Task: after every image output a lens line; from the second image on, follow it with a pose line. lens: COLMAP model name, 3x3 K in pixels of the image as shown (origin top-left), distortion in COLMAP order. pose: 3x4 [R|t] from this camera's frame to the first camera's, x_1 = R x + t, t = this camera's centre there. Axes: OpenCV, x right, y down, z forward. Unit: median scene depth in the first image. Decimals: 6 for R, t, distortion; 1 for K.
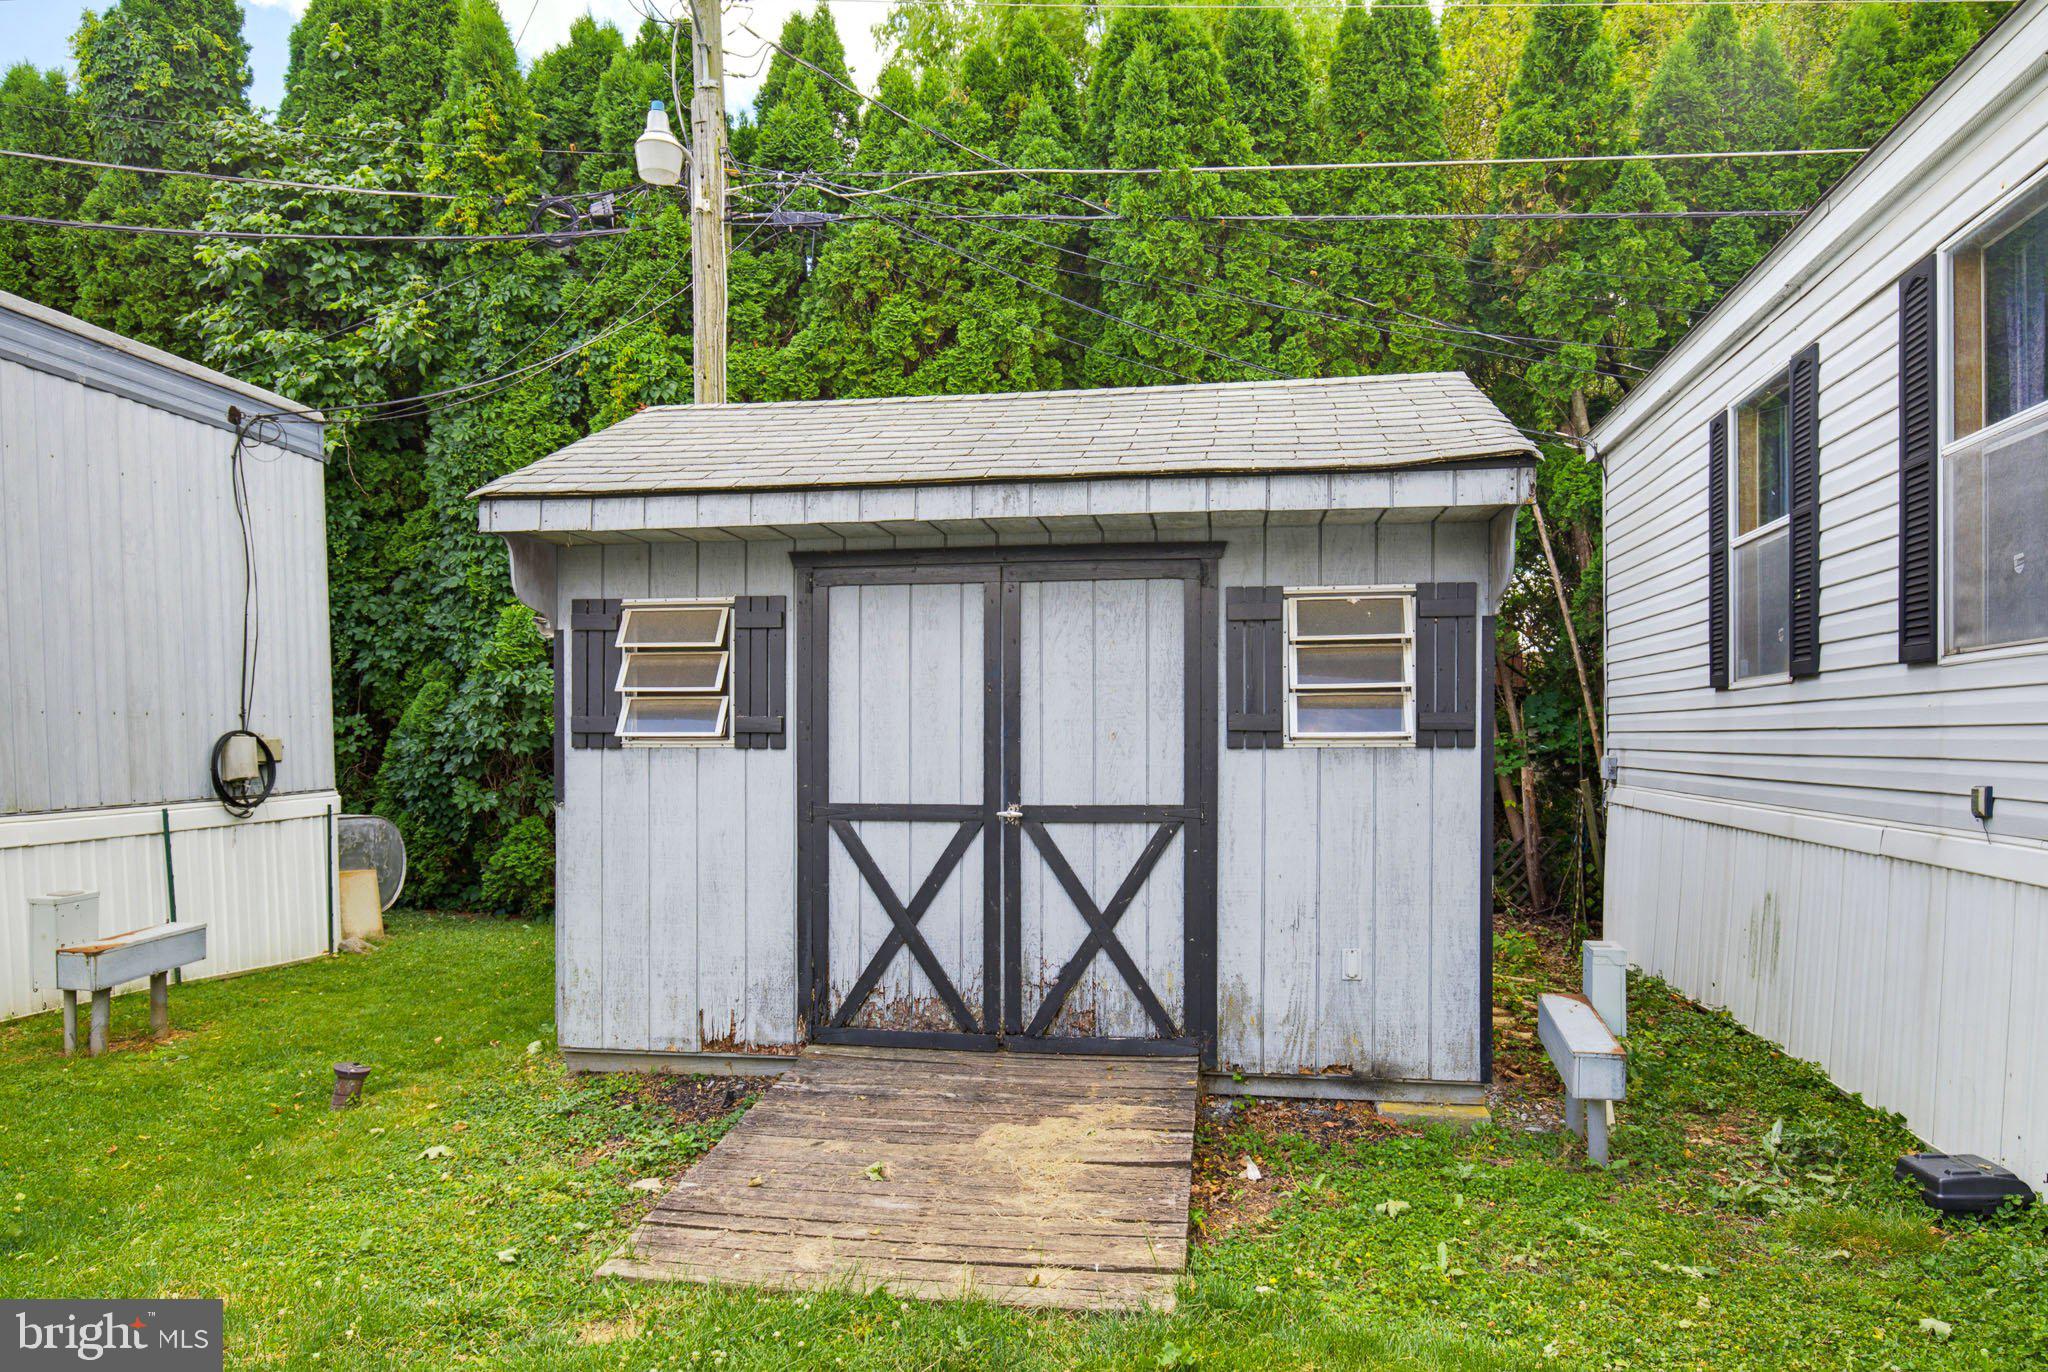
lens RADIAL K [[1374.6, 0, 1055.5], [0, 1374.6, 755.4], [0, 0, 1]] dist [-0.001534, 0.001300]
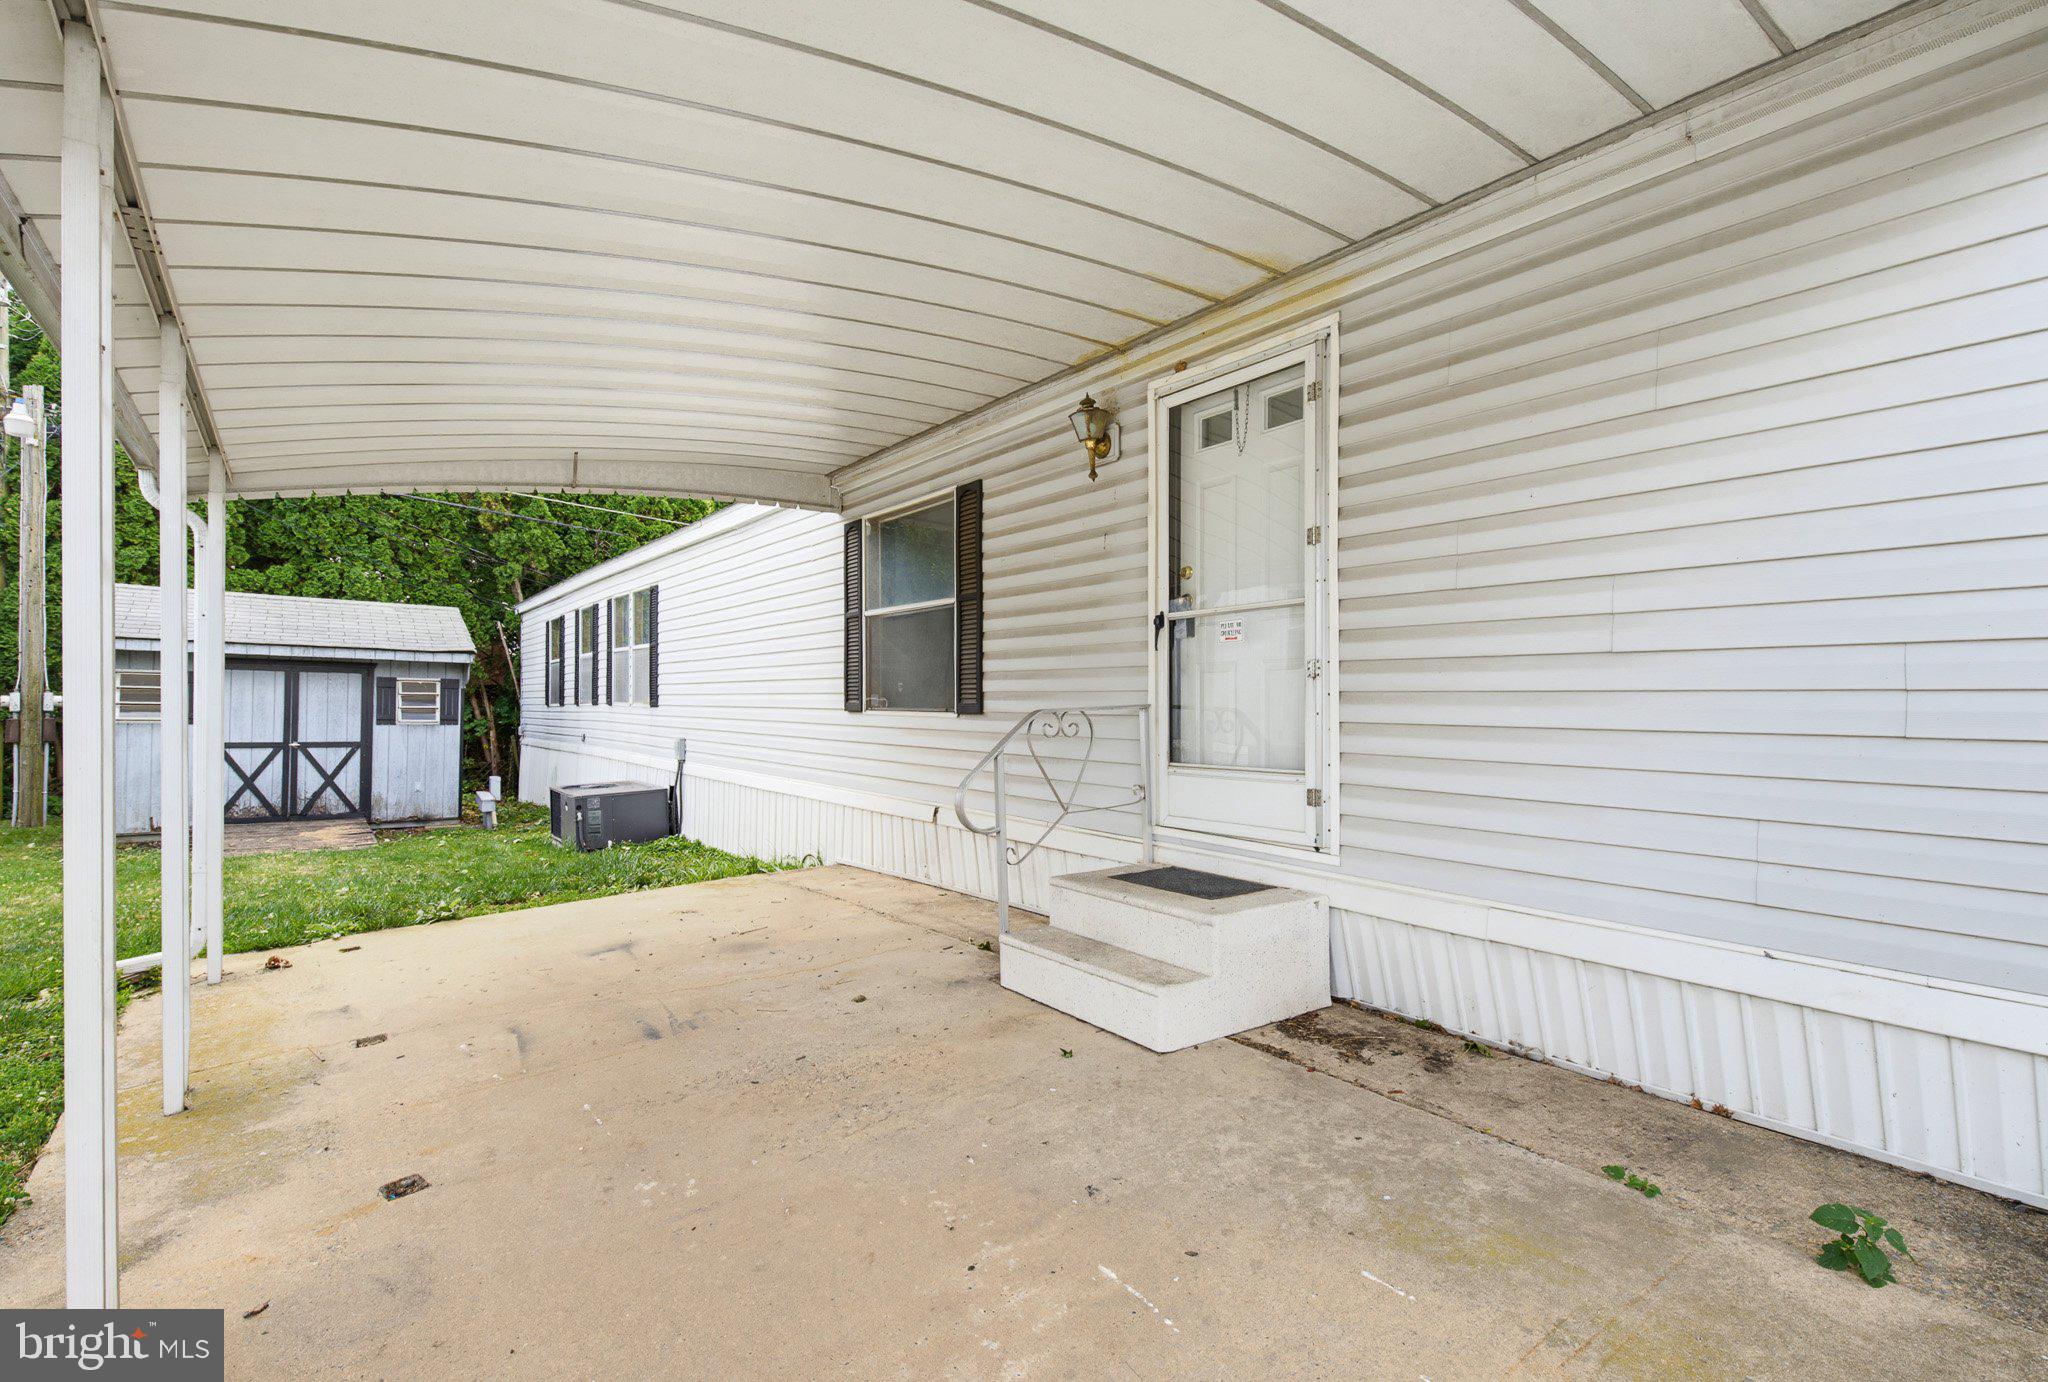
lens RADIAL K [[940.3, 0, 1011.6], [0, 940.3, 709.6], [0, 0, 1]] dist [-0.000195, -0.001373]
pose [[0.694966, 0.014442, 0.718897, -0.442130], [-0.003858, 0.999859, -0.016357, -0.010016], [-0.719032, 0.008594, 0.694924, -1.692682]]
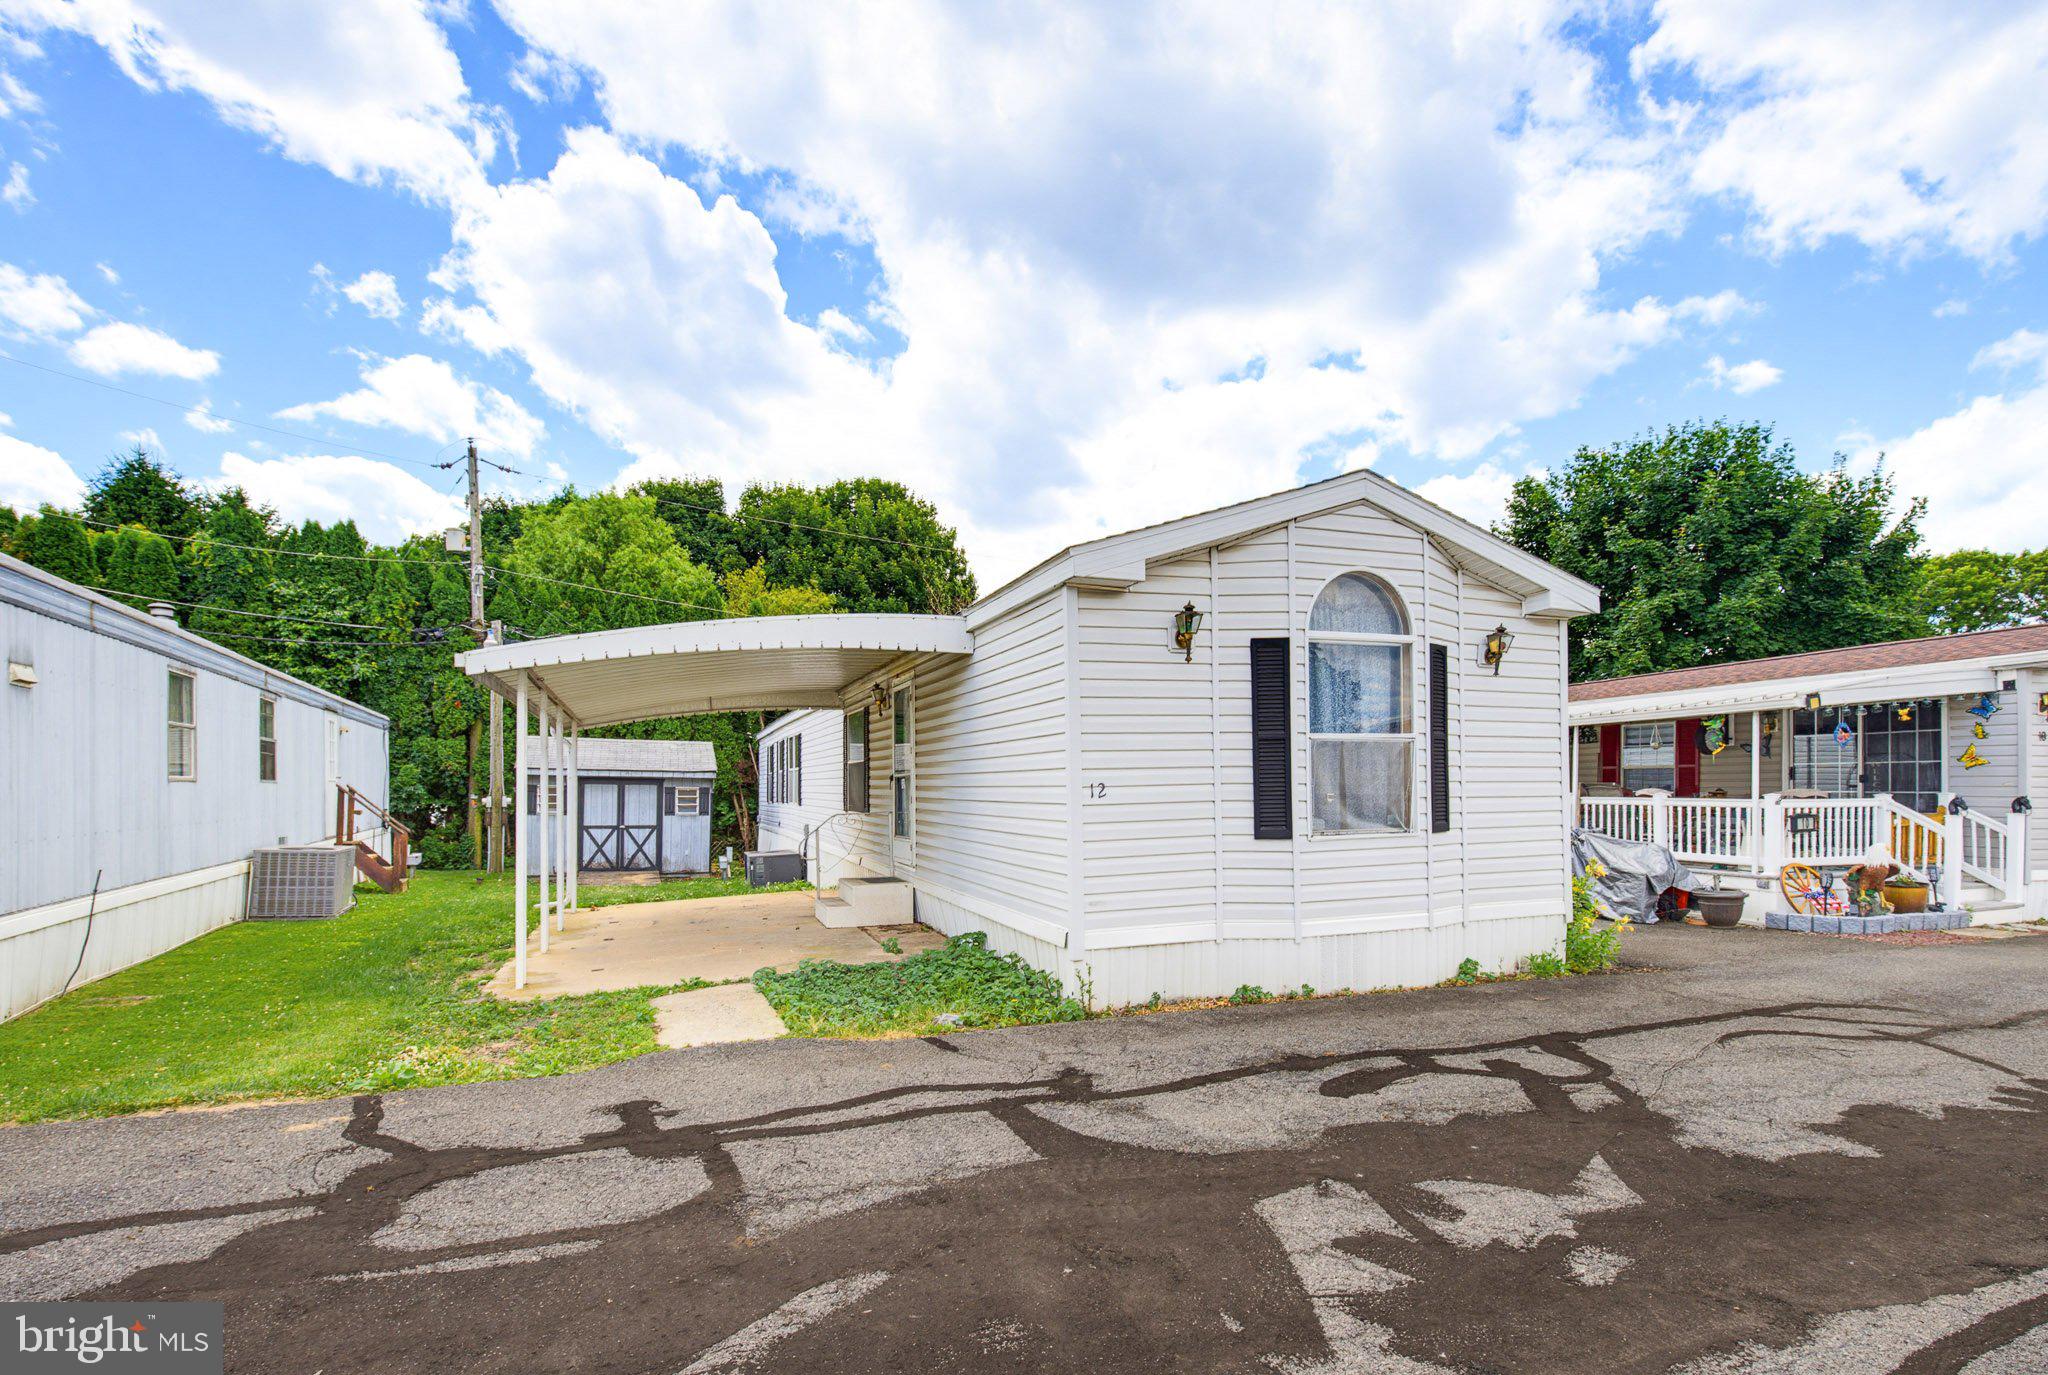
lens RADIAL K [[940.3, 0, 1020.8], [0, 940.3, 793.1], [0, 0, 1]] dist [-0.000195, -0.001373]
pose [[0.866582, 0.012867, 0.498870, -0.529853], [-0.004143, 0.999819, -0.018591, -0.030272], [-0.499018, 0.014043, 0.866478, -3.052815]]
